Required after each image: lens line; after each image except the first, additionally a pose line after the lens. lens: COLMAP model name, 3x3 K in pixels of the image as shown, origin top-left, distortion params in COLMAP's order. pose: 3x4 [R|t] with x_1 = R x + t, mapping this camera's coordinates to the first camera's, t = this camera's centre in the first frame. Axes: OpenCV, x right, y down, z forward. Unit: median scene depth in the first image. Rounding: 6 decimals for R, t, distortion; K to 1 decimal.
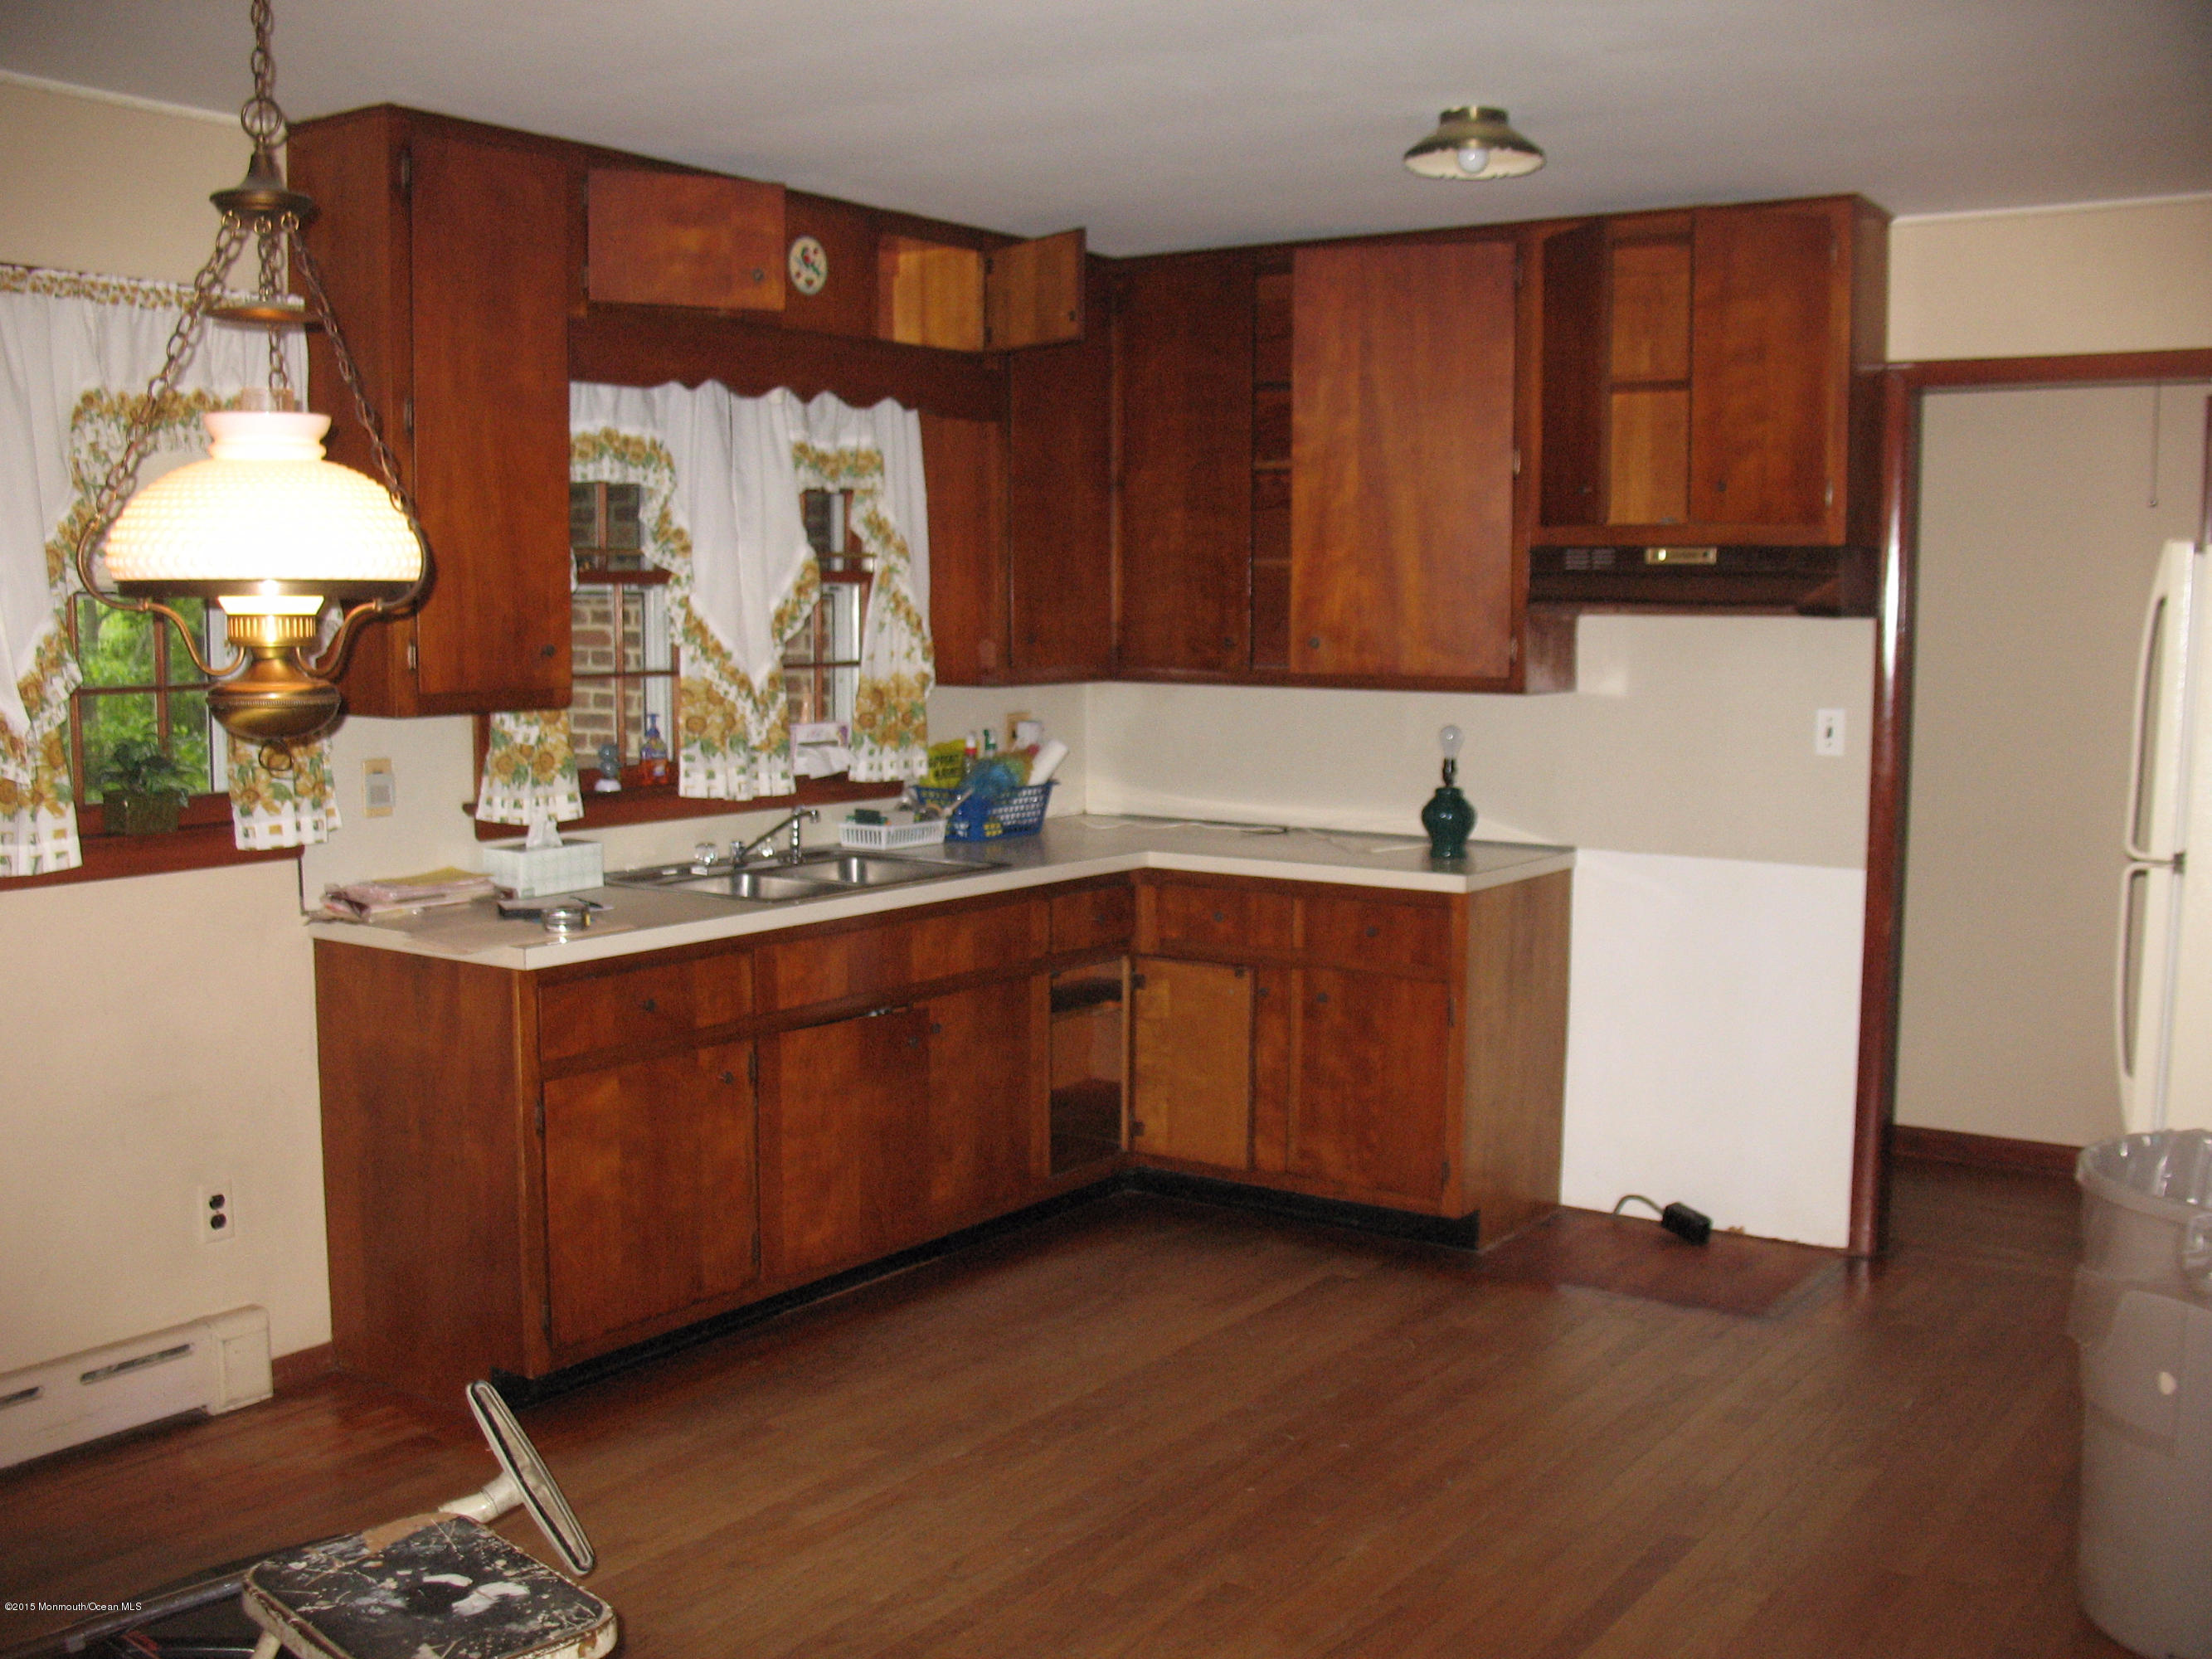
lens RADIAL K [[2269.7, 0, 1108.9], [0, 2269.7, 849.9], [0, 0, 1]] dist [-0.190661, 0.220497]
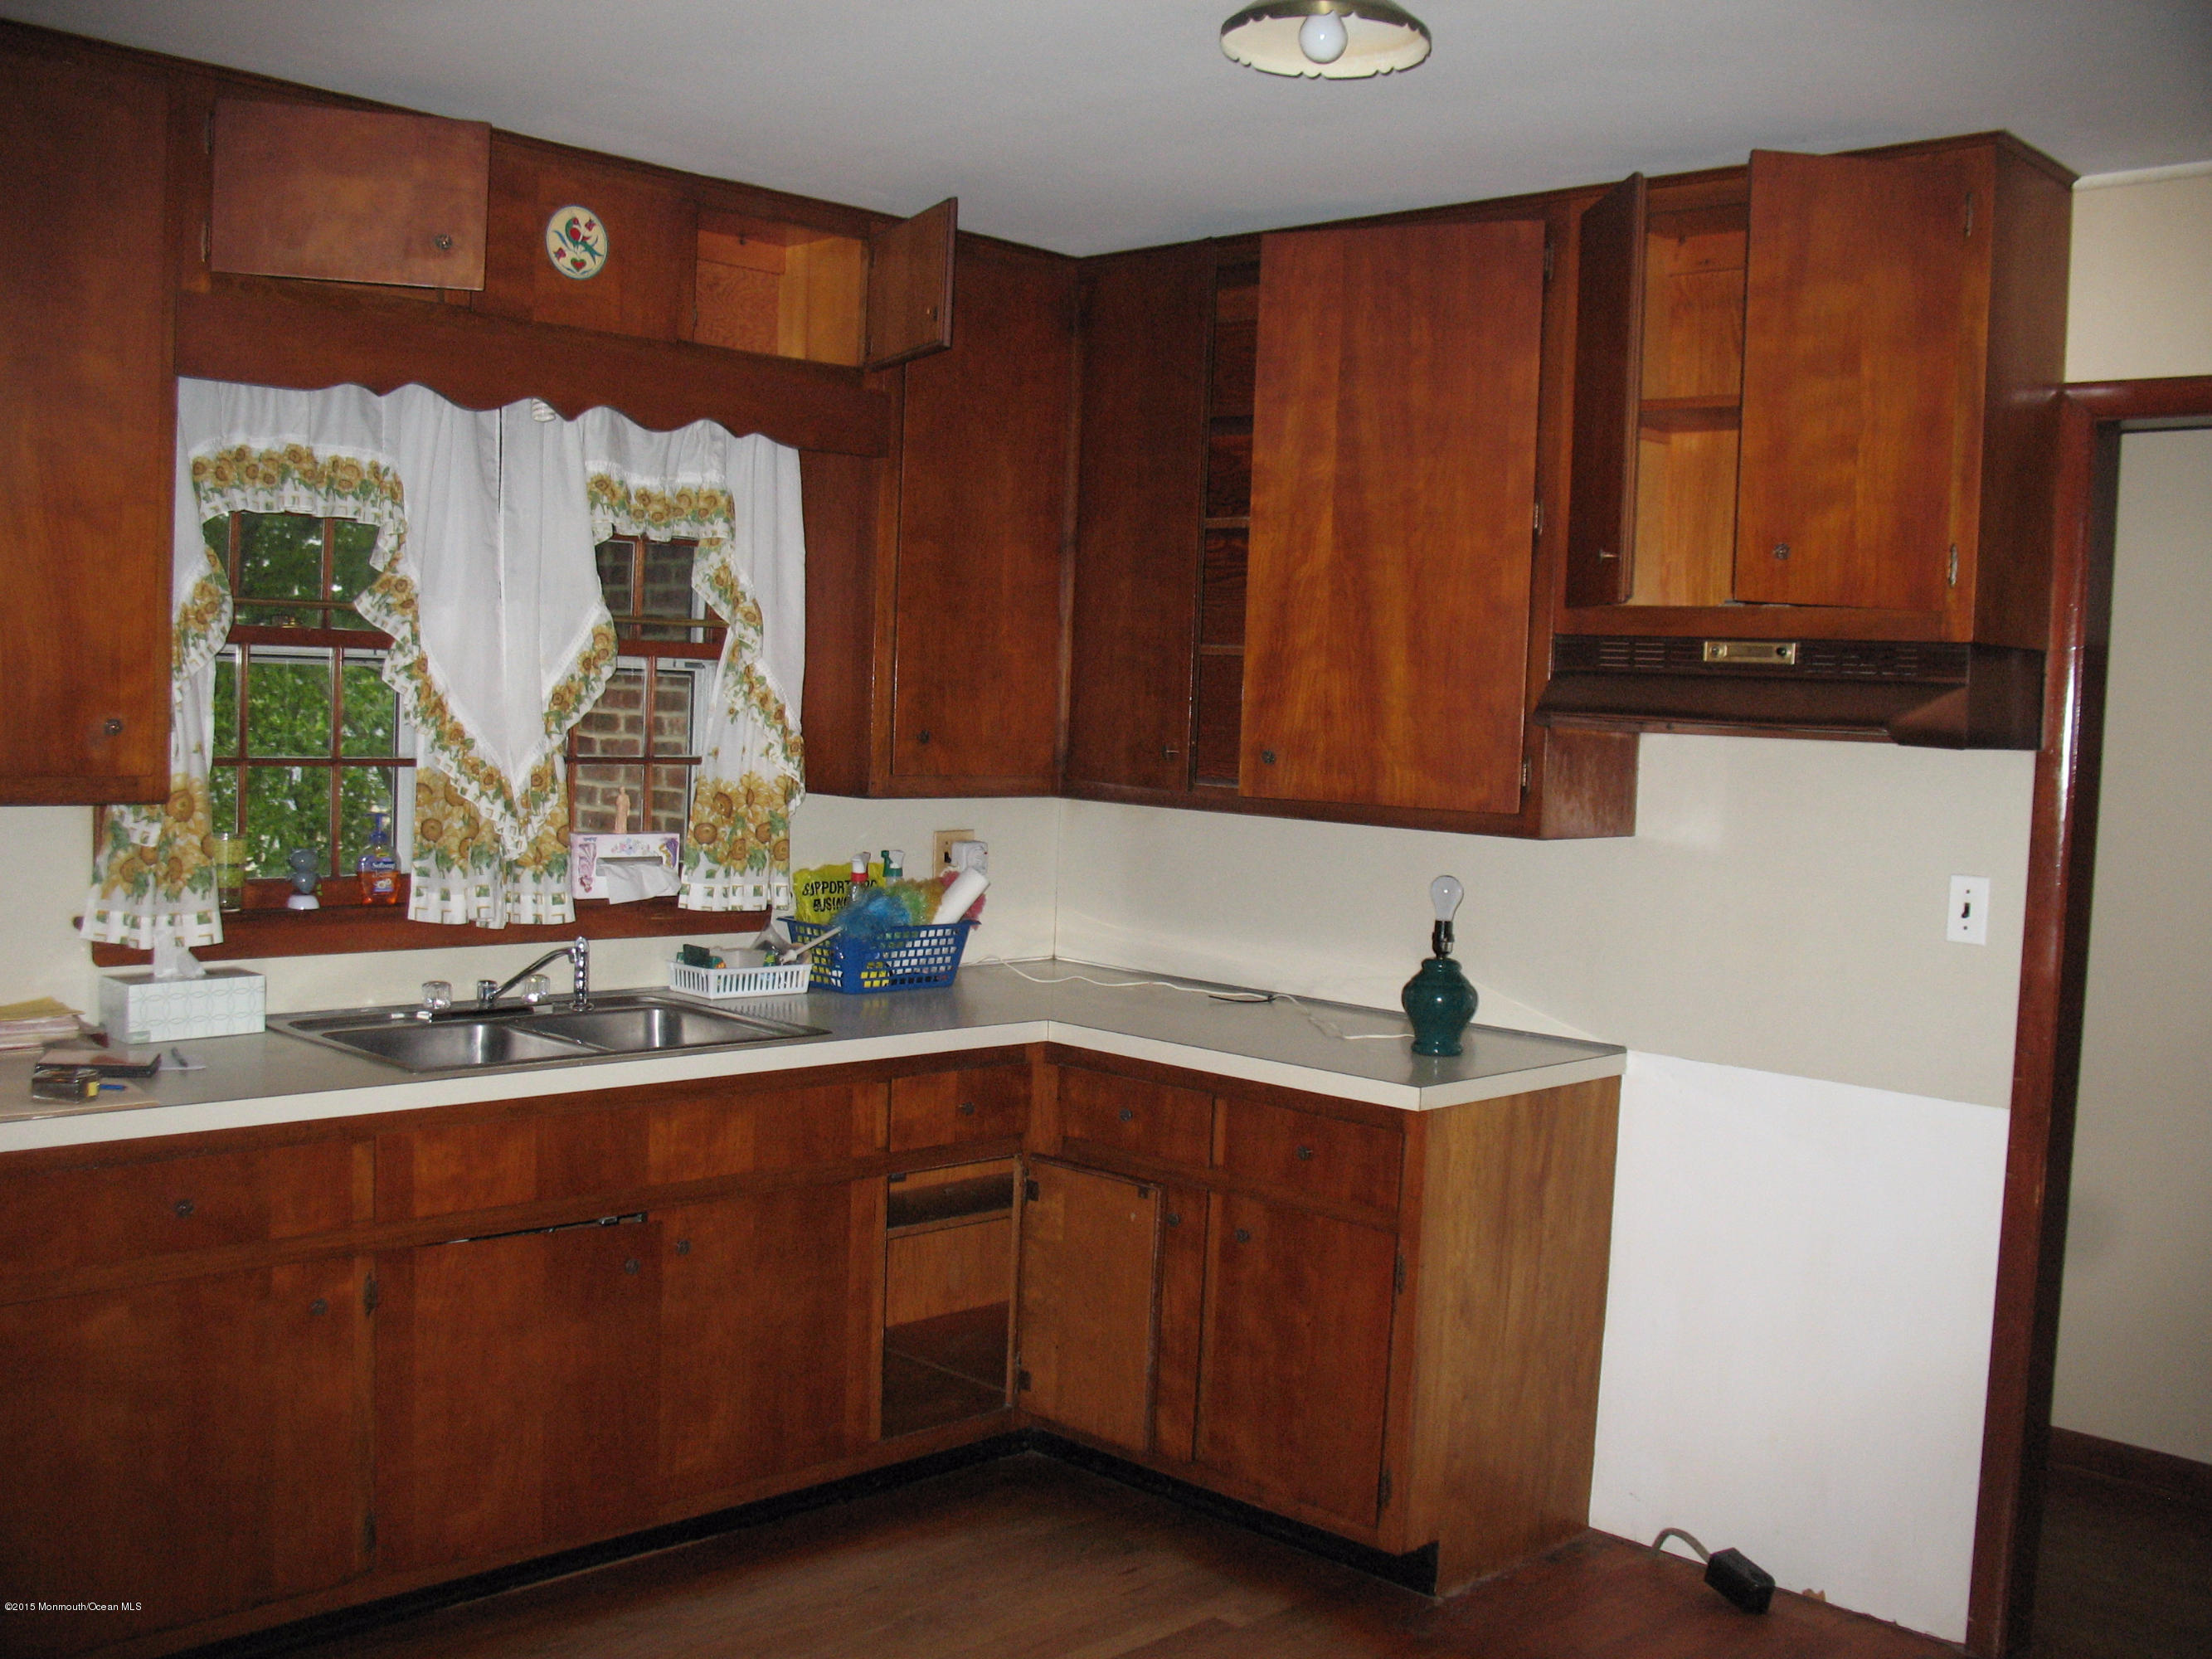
lens RADIAL K [[2269.7, 0, 1108.9], [0, 2269.7, 849.9], [0, 0, 1]] dist [-0.190661, 0.220497]
pose [[0.985181, 0.046468, -0.165104, 0.171052], [-0.053830, 0.997733, -0.040398, -0.028958], [0.162853, 0.048687, 0.985448, 0.265870]]
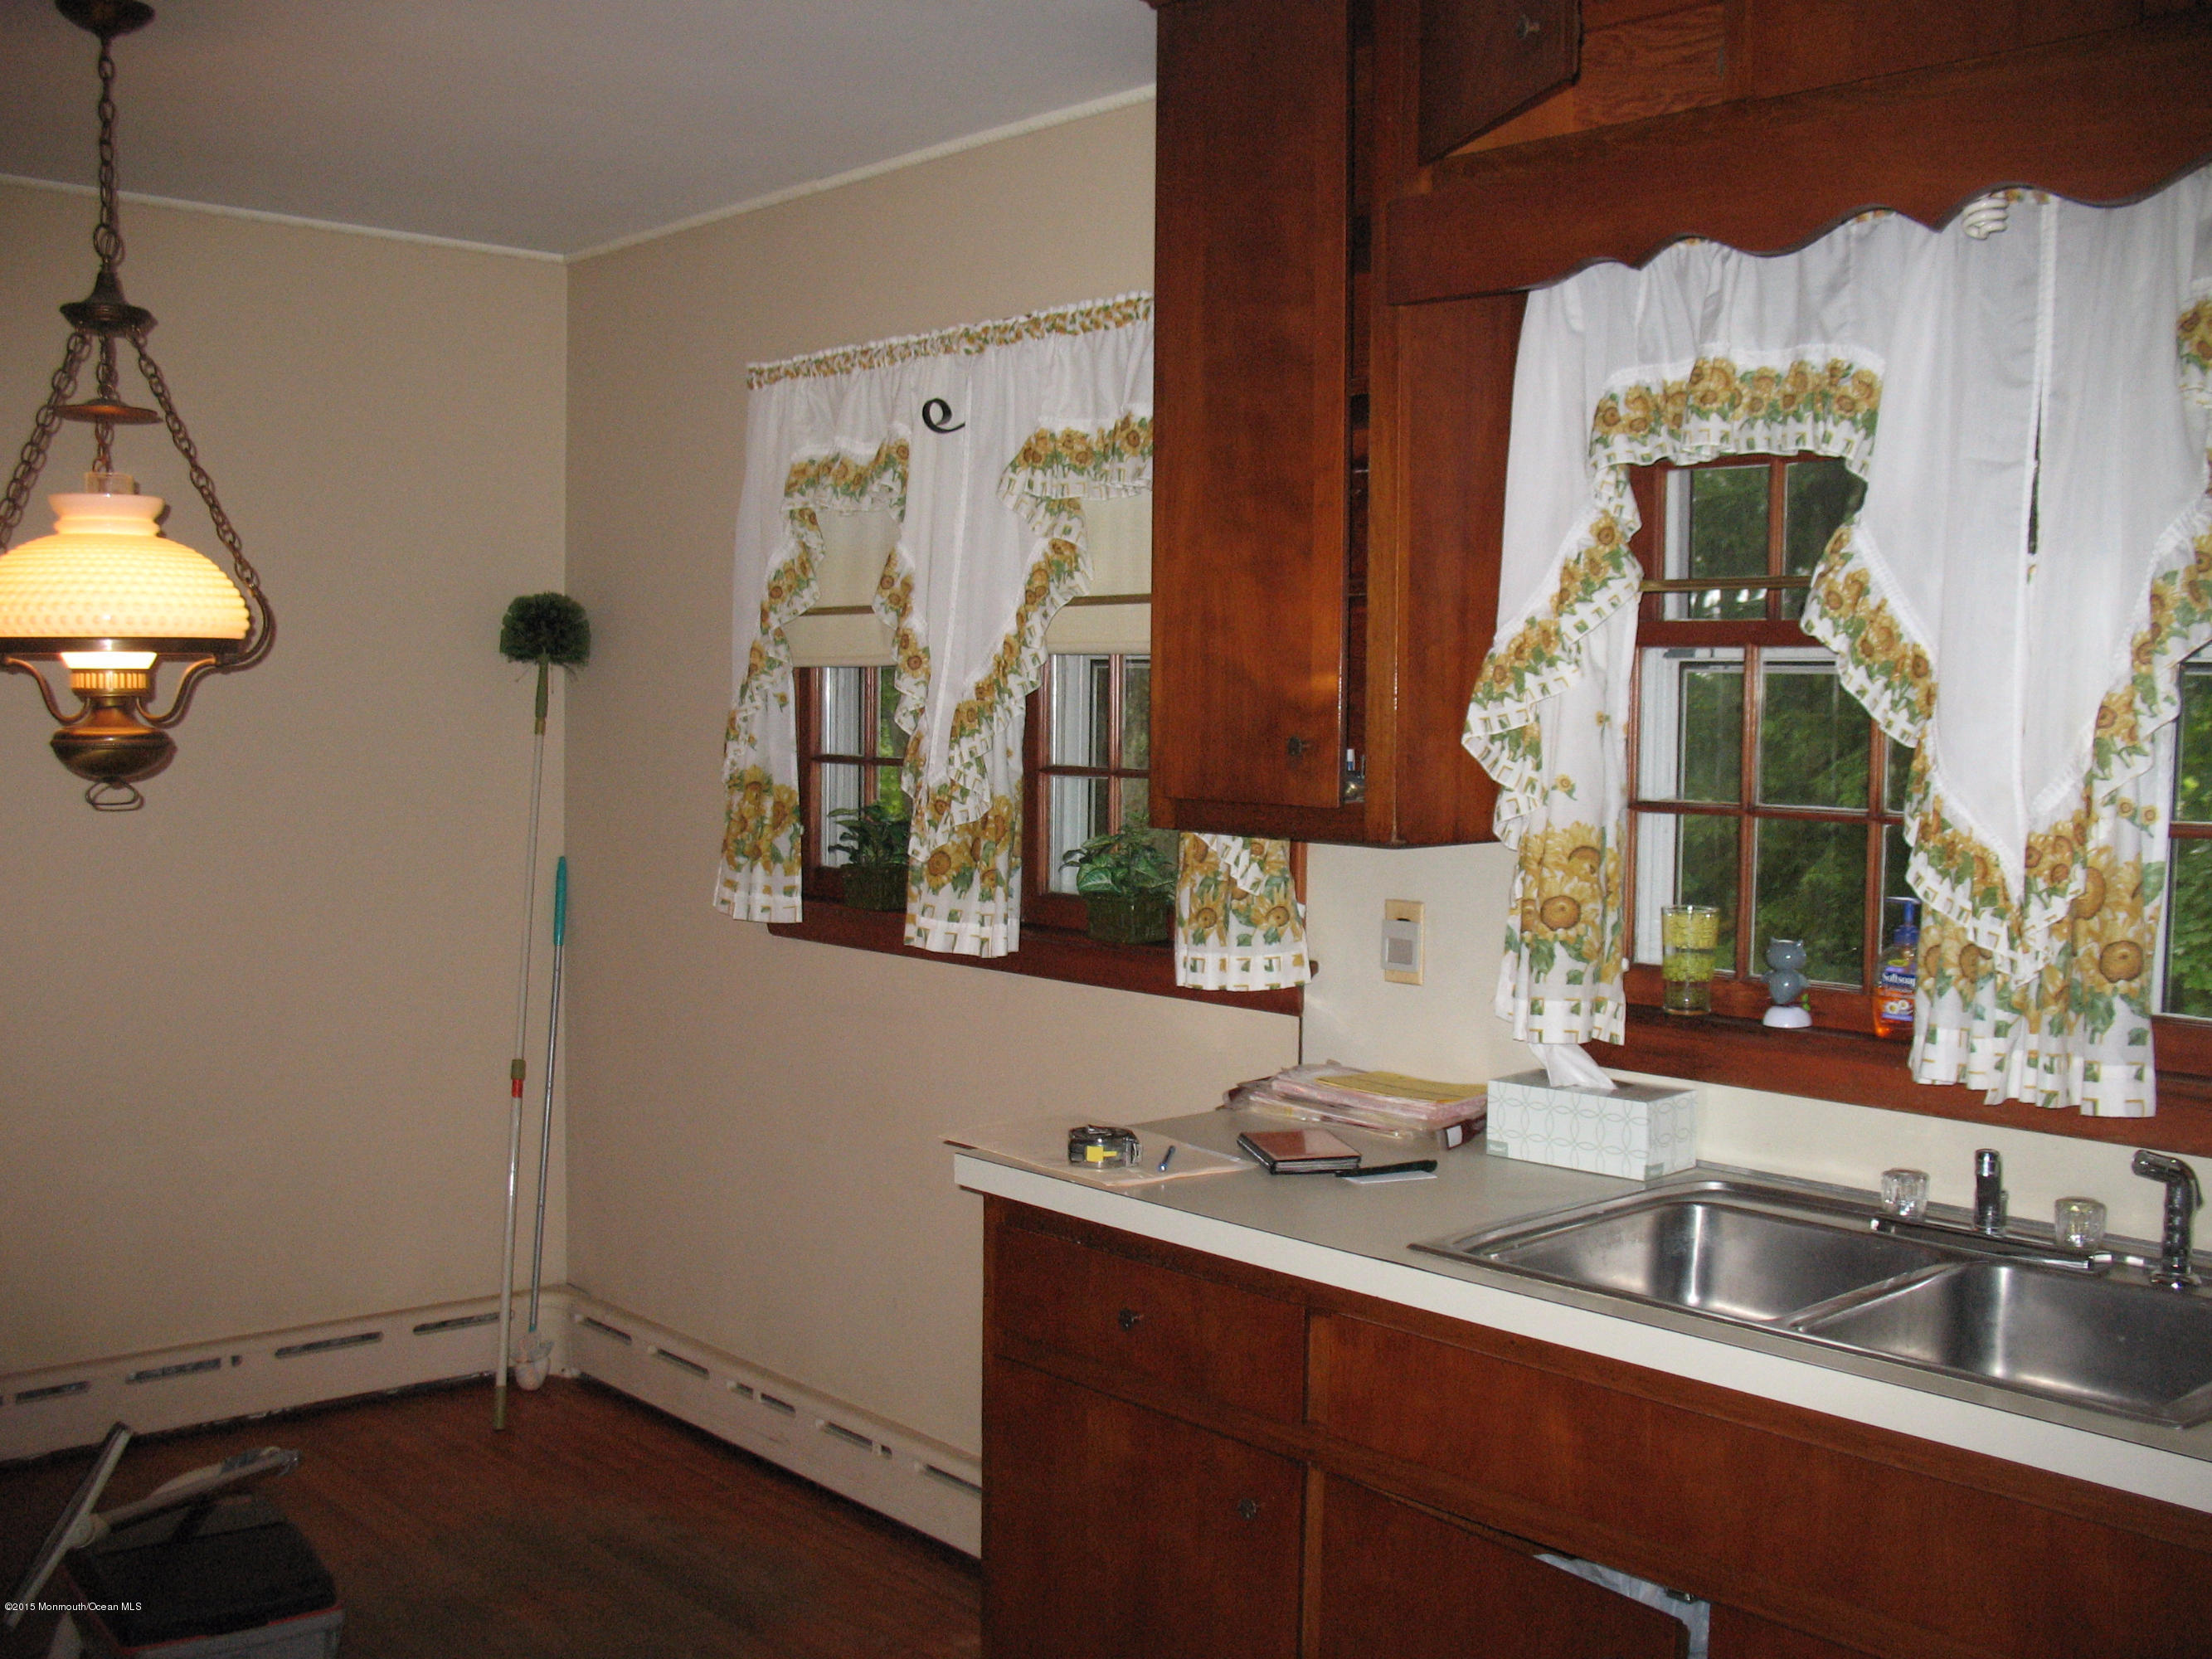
lens RADIAL K [[2269.7, 0, 1108.9], [0, 2269.7, 849.9], [0, 0, 1]] dist [-0.190661, 0.220497]
pose [[-0.209771, 0.063257, -0.975702, 0.311694], [-0.120953, 0.988561, 0.090095, -0.090919], [0.970240, 0.136914, -0.199721, 0.886969]]
